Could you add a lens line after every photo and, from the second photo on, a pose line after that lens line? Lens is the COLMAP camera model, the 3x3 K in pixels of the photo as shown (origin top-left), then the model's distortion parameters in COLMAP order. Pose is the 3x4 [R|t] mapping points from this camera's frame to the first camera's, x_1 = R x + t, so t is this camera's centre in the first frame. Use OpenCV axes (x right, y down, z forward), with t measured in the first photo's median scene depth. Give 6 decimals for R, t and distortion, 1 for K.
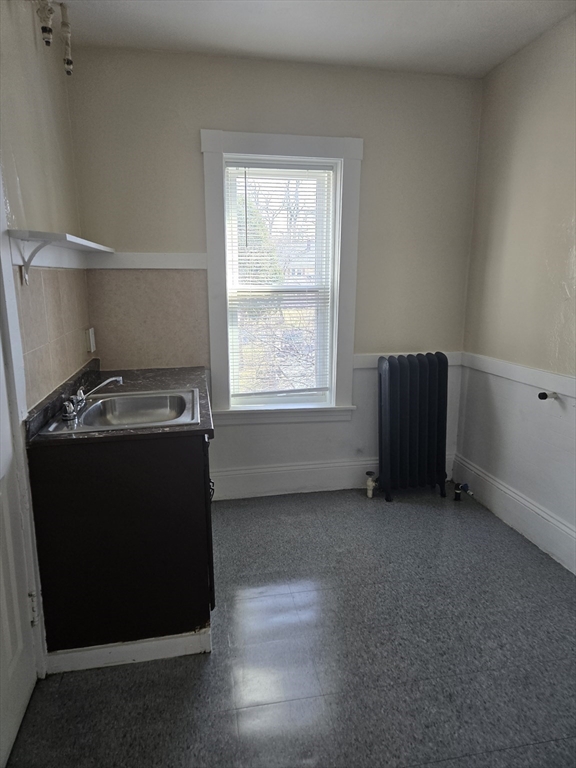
lens RADIAL K [[514.0, 0, 289.7], [0, 514.0, 382.8], [0, 0, 1]] dist [0.054255, -0.042251]
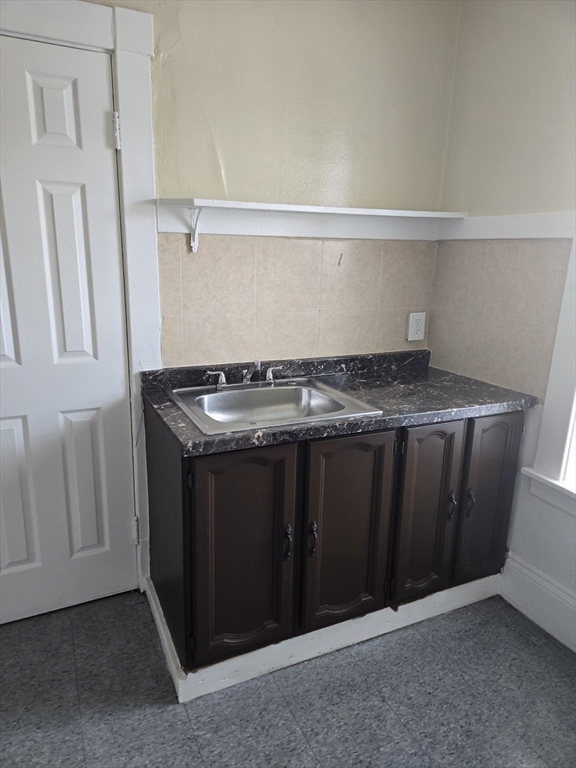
lens RADIAL K [[514.0, 0, 286.9], [0, 514.0, 382.6], [0, 0, 1]] dist [0.054255, -0.042251]
pose [[0.246190, 0.251113, -0.936126, 0.360851], [-0.219250, 0.955246, 0.198582, -0.113784], [0.944097, 0.156357, 0.290229, 0.567459]]
